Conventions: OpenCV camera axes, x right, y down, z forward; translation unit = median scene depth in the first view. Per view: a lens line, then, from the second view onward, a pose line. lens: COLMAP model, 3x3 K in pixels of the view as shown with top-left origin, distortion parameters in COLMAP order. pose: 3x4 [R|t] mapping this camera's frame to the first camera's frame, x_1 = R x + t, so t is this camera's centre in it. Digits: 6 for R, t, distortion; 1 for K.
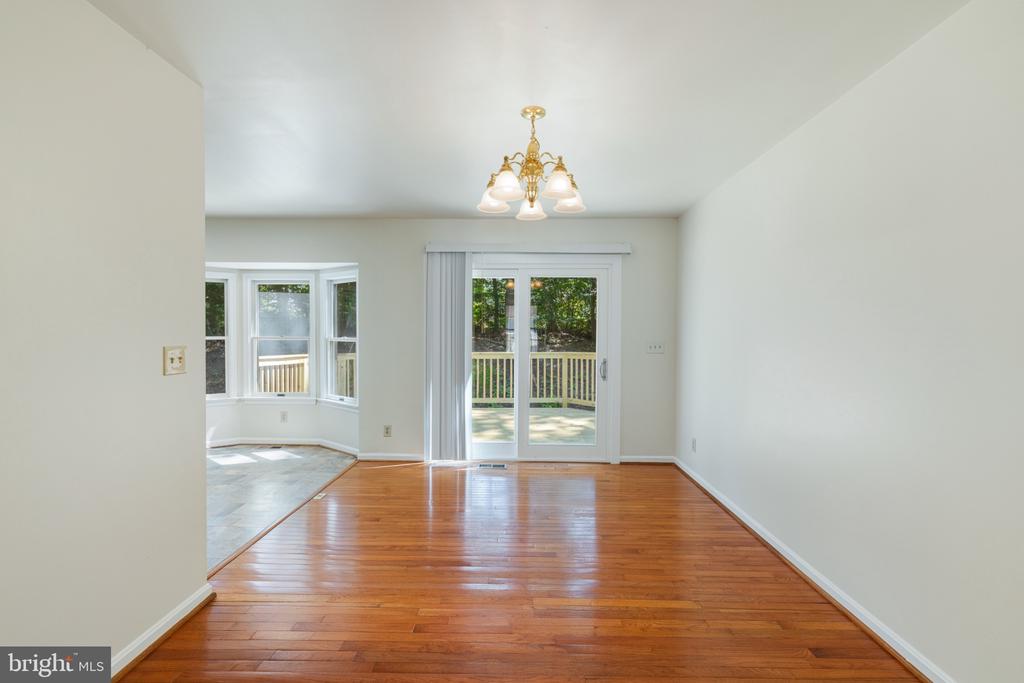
lens RADIAL K [[438.1, 0, 517.3], [0, 438.1, 338.1], [0, 0, 1]] dist [-0.000293, 0.000074]
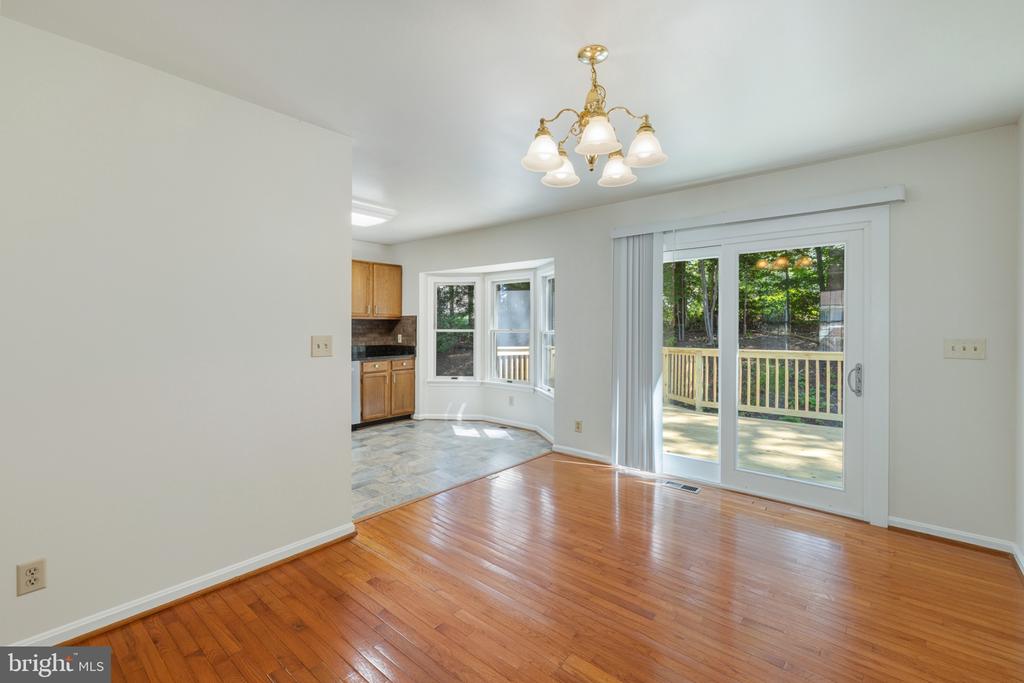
lens RADIAL K [[445.4, 0, 514.6], [0, 445.4, 326.0], [0, 0, 1]] dist [-0.001153, 0.000099]
pose [[0.771456, -0.003097, -0.636275, 0.227230], [-0.005951, 0.999909, -0.012082, 0.000683], [0.636255, 0.013107, 0.771368, 0.140353]]
